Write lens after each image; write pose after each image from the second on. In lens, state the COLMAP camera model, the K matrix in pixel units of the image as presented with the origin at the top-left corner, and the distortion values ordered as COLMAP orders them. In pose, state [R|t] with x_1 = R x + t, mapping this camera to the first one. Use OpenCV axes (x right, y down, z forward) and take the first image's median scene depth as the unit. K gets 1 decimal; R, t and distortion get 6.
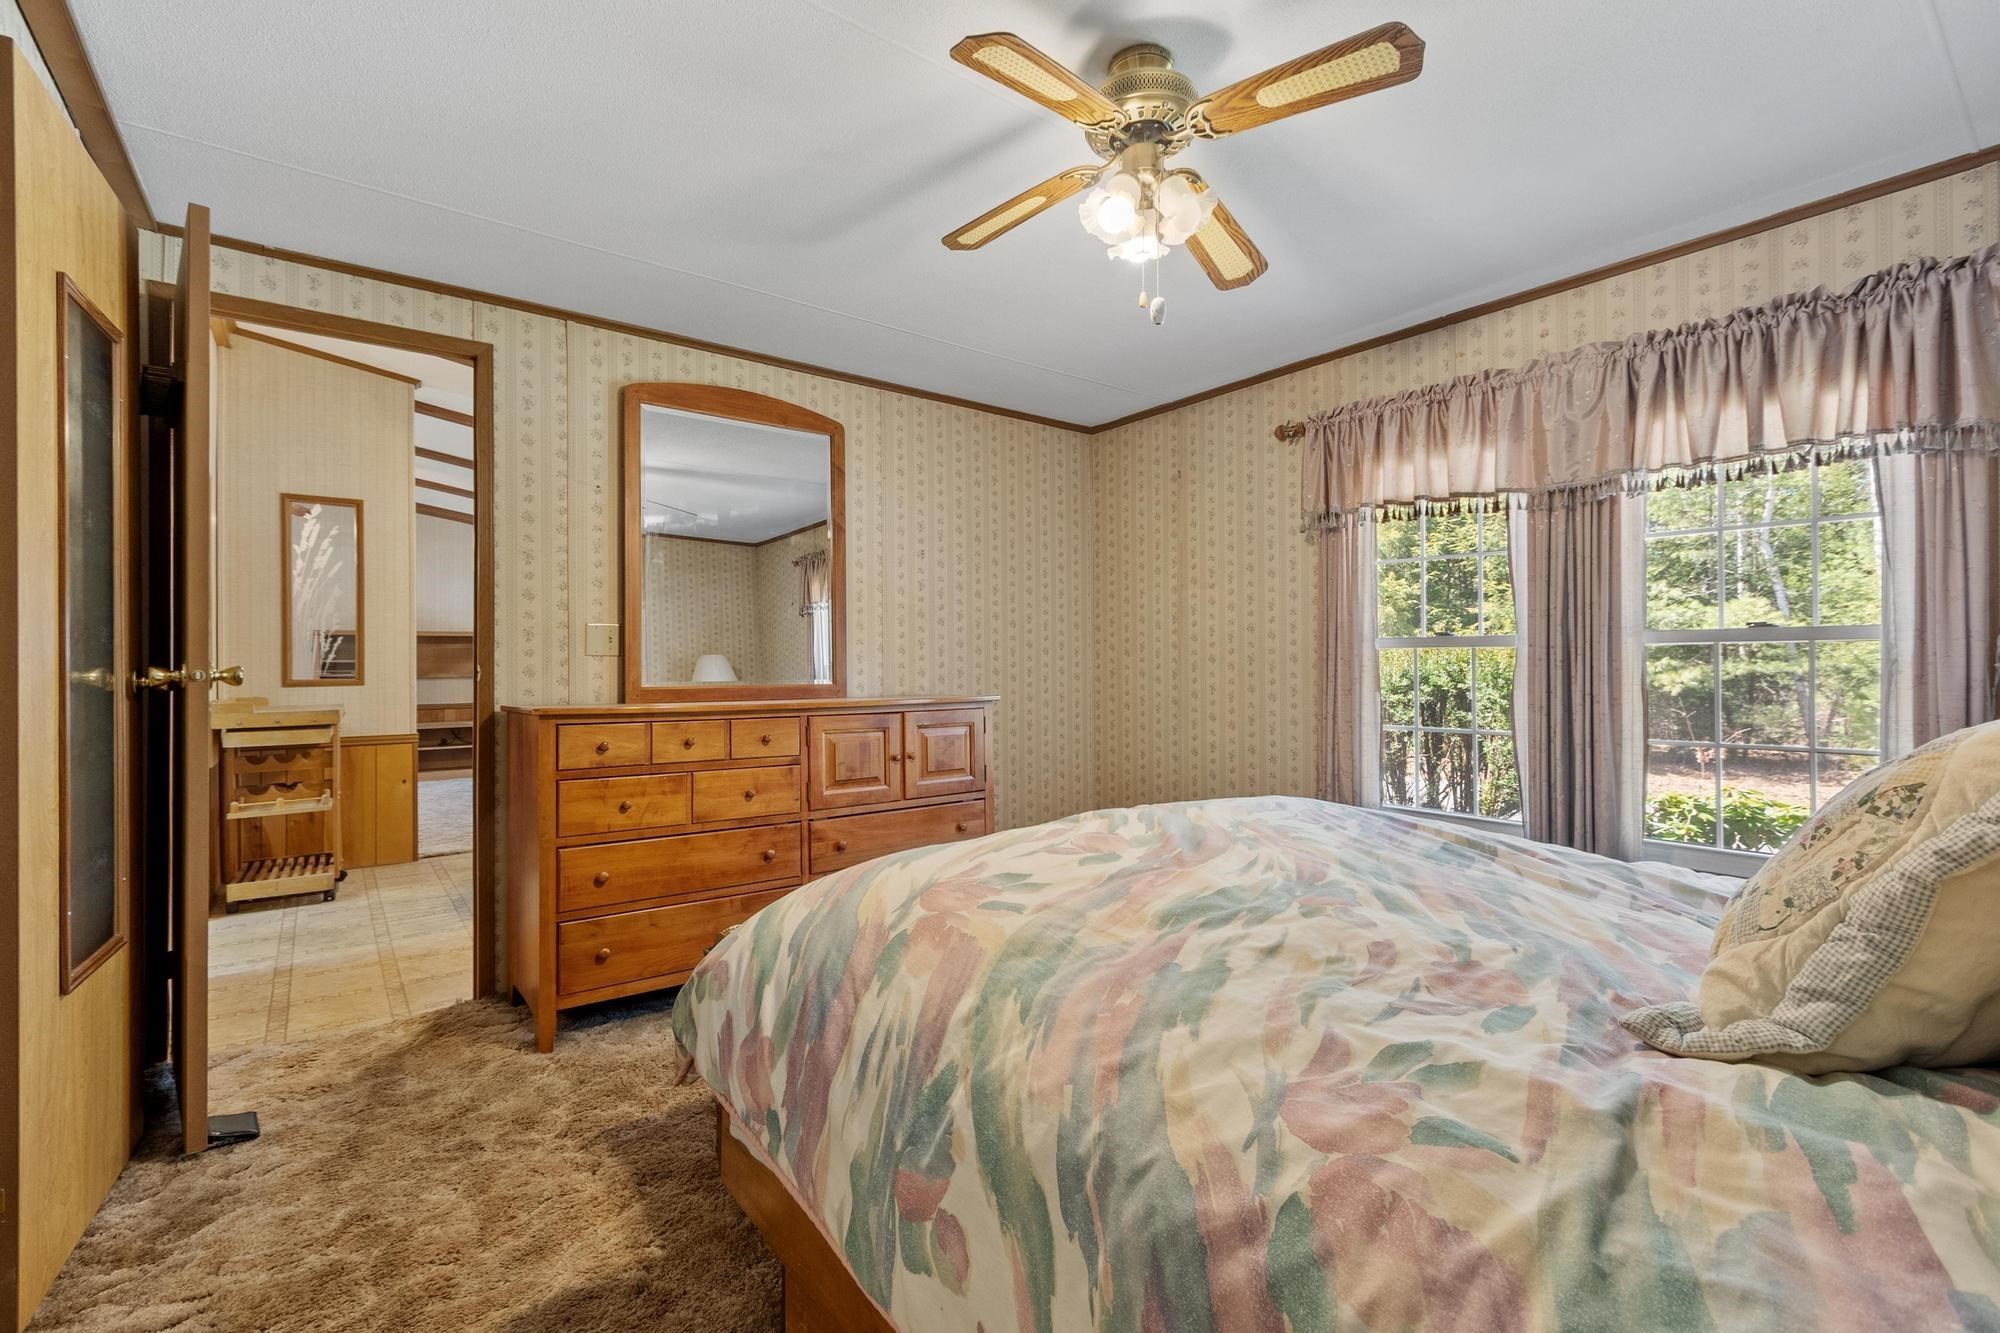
lens RADIAL K [[884.7, 0, 997.5], [0, 884.7, 665.5], [0, 0, 1]] dist [0.000783, 0.000218]
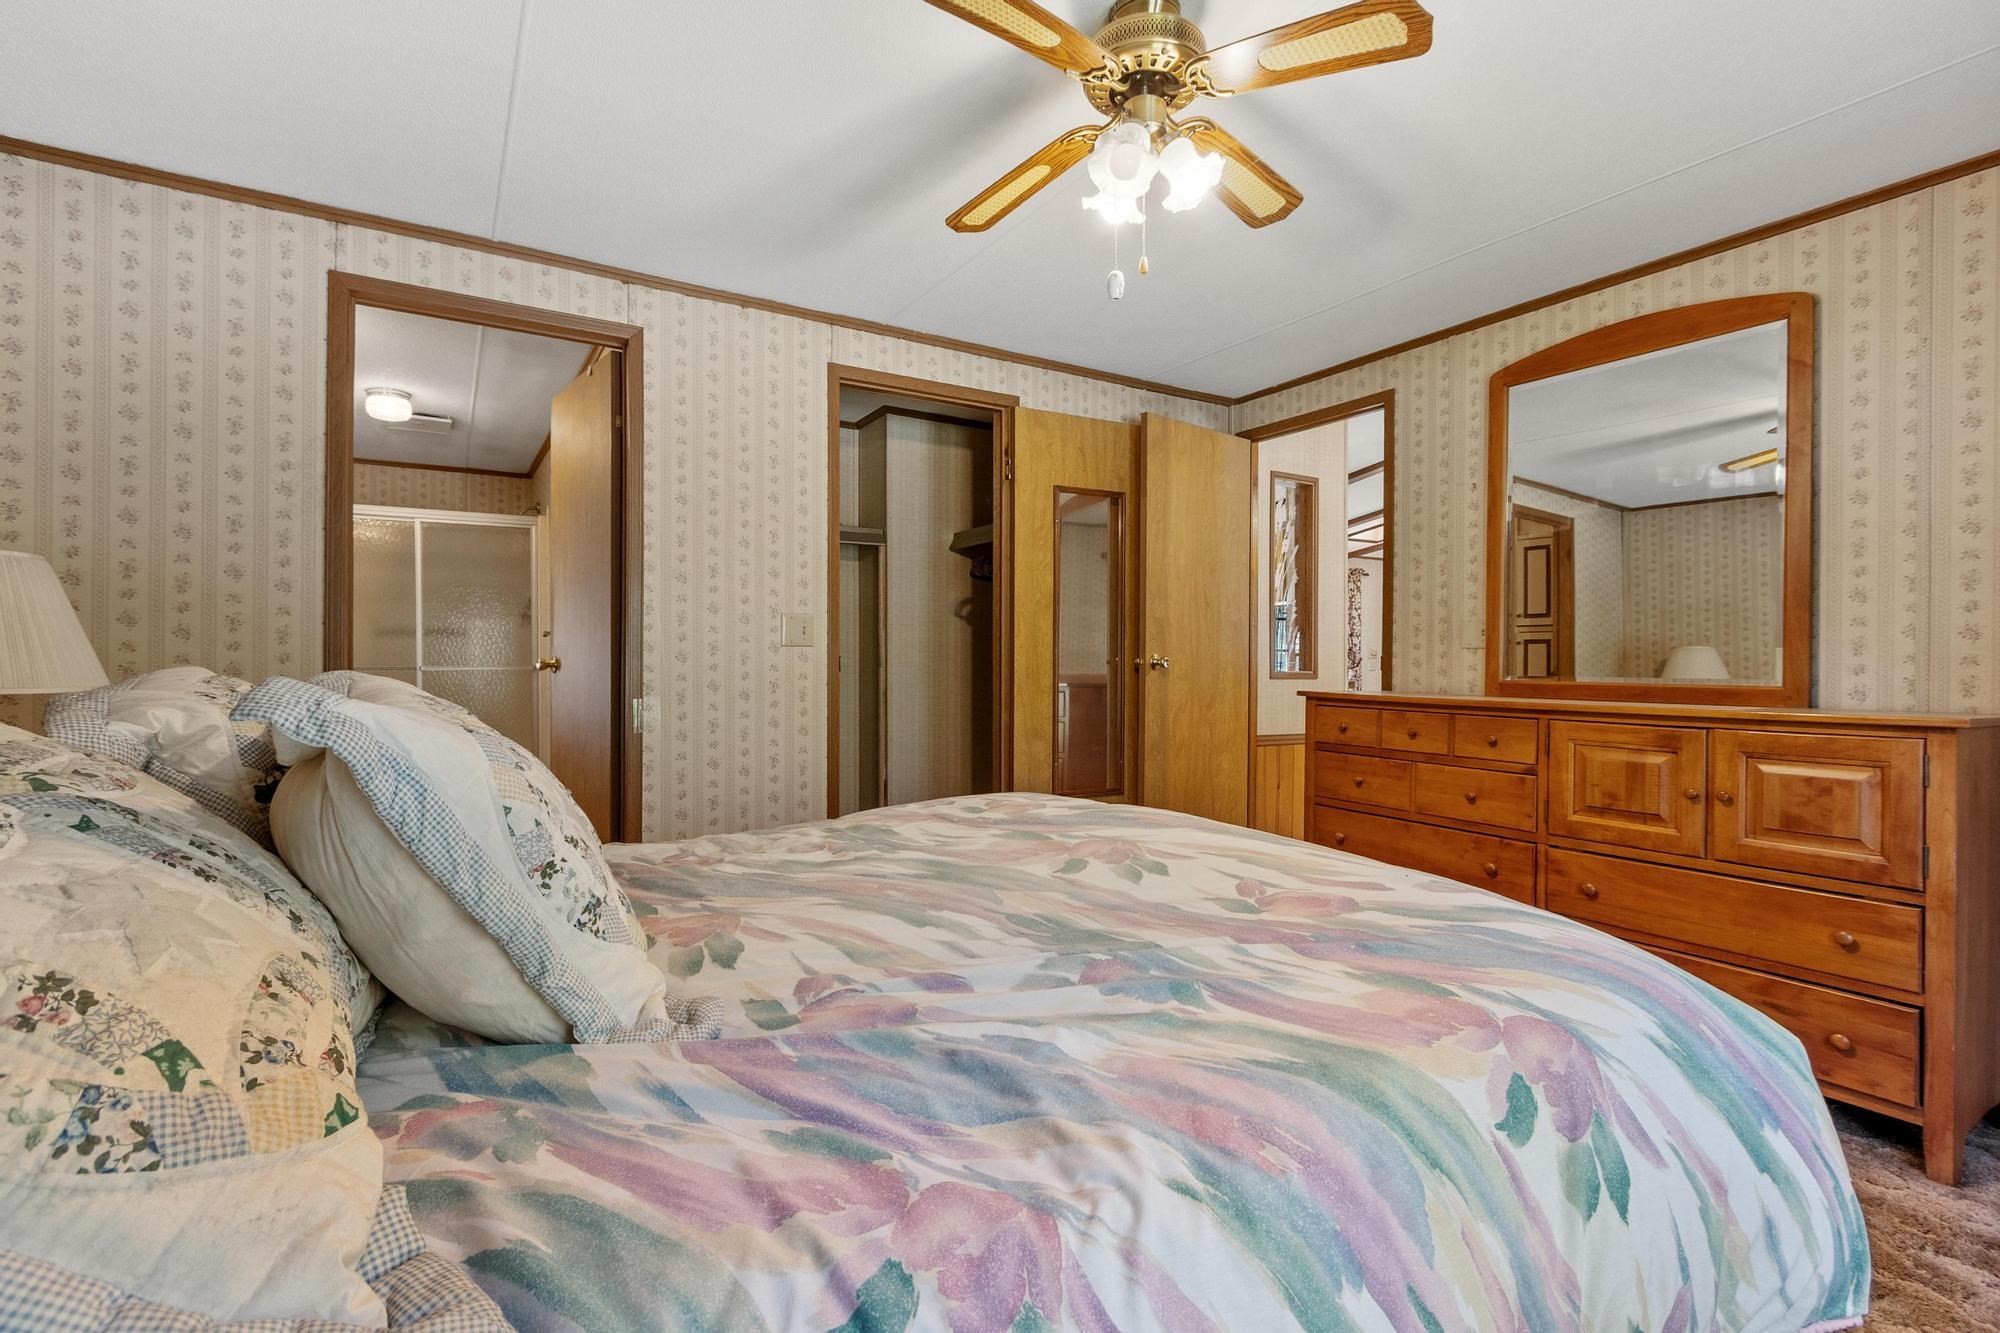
lens RADIAL K [[884.7, 0, 997.5], [0, 884.7, 665.5], [0, 0, 1]] dist [0.000783, 0.000218]
pose [[-0.083988, 0.012001, -0.996395, 0.643344], [-0.000851, 0.999926, 0.012115, -0.003099], [0.996466, 0.001866, -0.083971, 0.547791]]
